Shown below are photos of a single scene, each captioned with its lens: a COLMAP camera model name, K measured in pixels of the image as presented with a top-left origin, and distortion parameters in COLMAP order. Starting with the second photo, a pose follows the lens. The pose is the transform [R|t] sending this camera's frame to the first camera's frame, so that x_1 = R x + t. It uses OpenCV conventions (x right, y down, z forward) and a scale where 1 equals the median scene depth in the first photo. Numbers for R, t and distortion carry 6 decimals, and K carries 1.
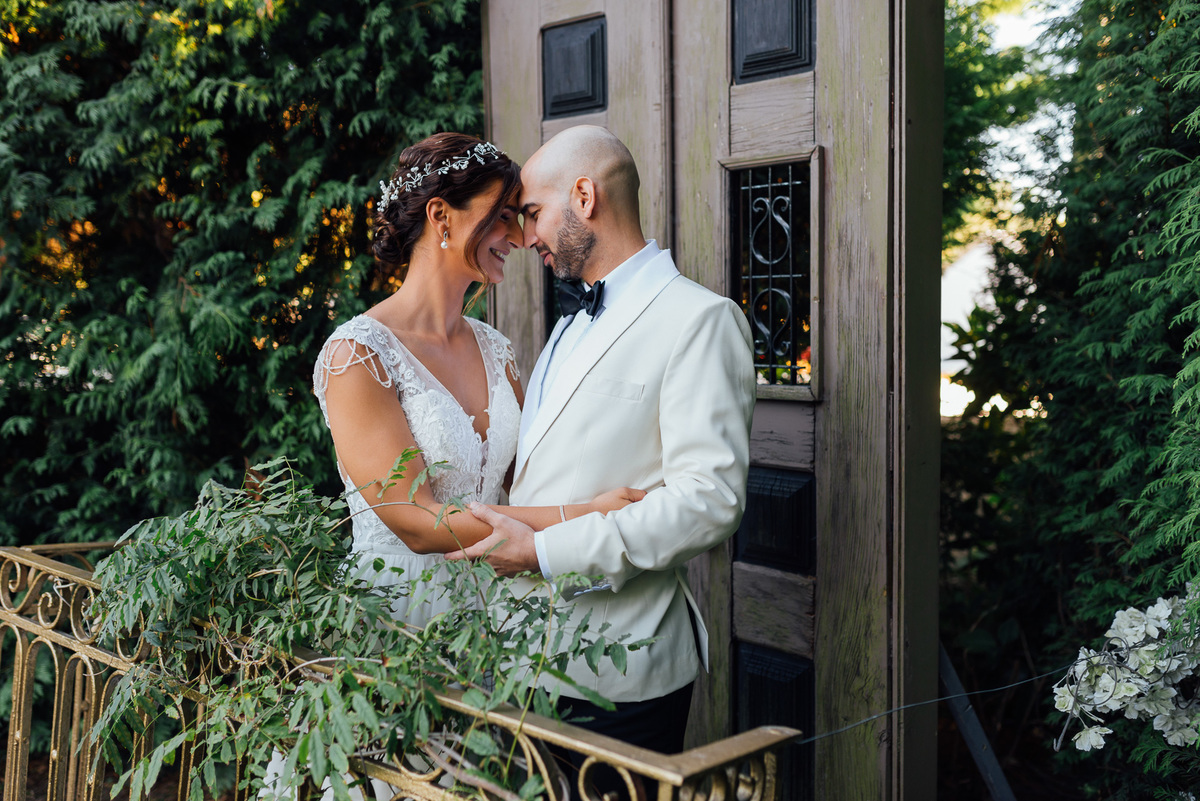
lens RADIAL K [[1153.3, 0, 598.0], [0, 1153.3, 397.0], [0, 0, 1]] dist [-0.001434, 0.000576]
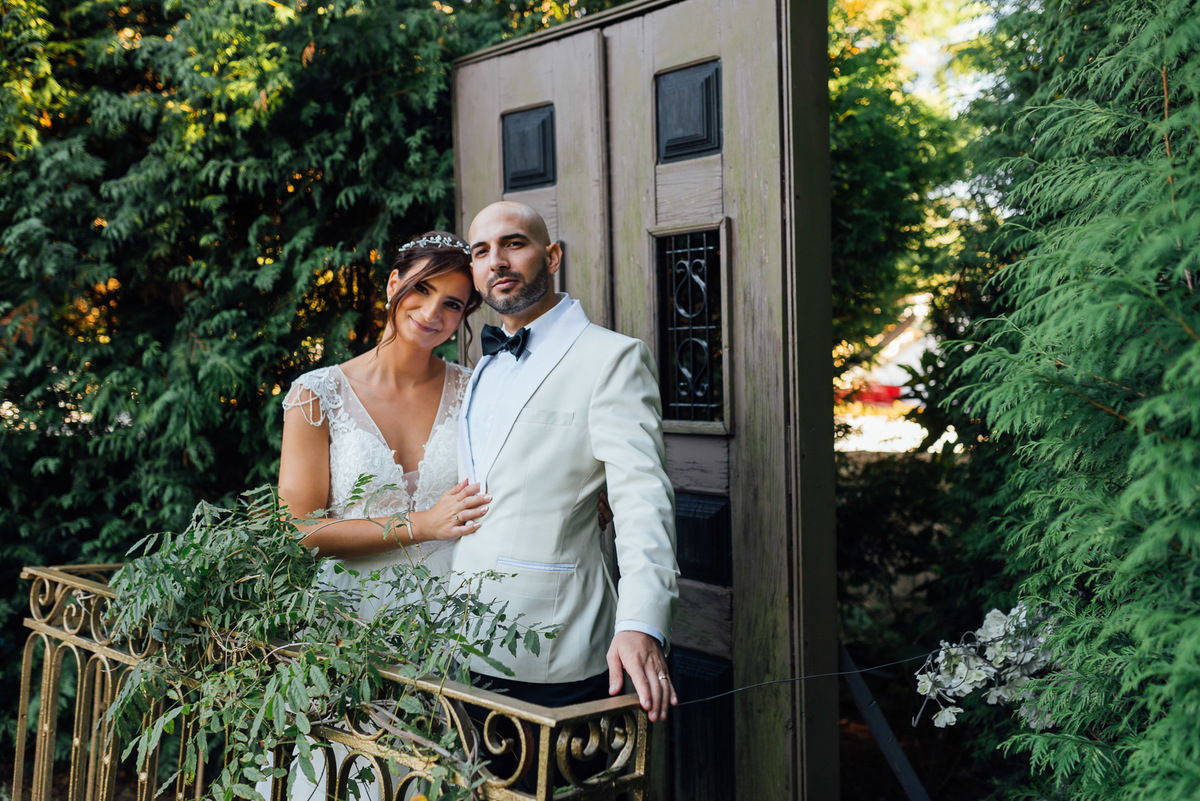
lens RADIAL K [[1153.3, 0, 598.0], [0, 1153.3, 397.0], [0, 0, 1]] dist [-0.001434, 0.000576]
pose [[0.999775, -0.010435, -0.018480, 0.077309], [0.009728, 0.999233, -0.037939, 0.008077], [0.018862, 0.037751, 0.999109, -0.160850]]
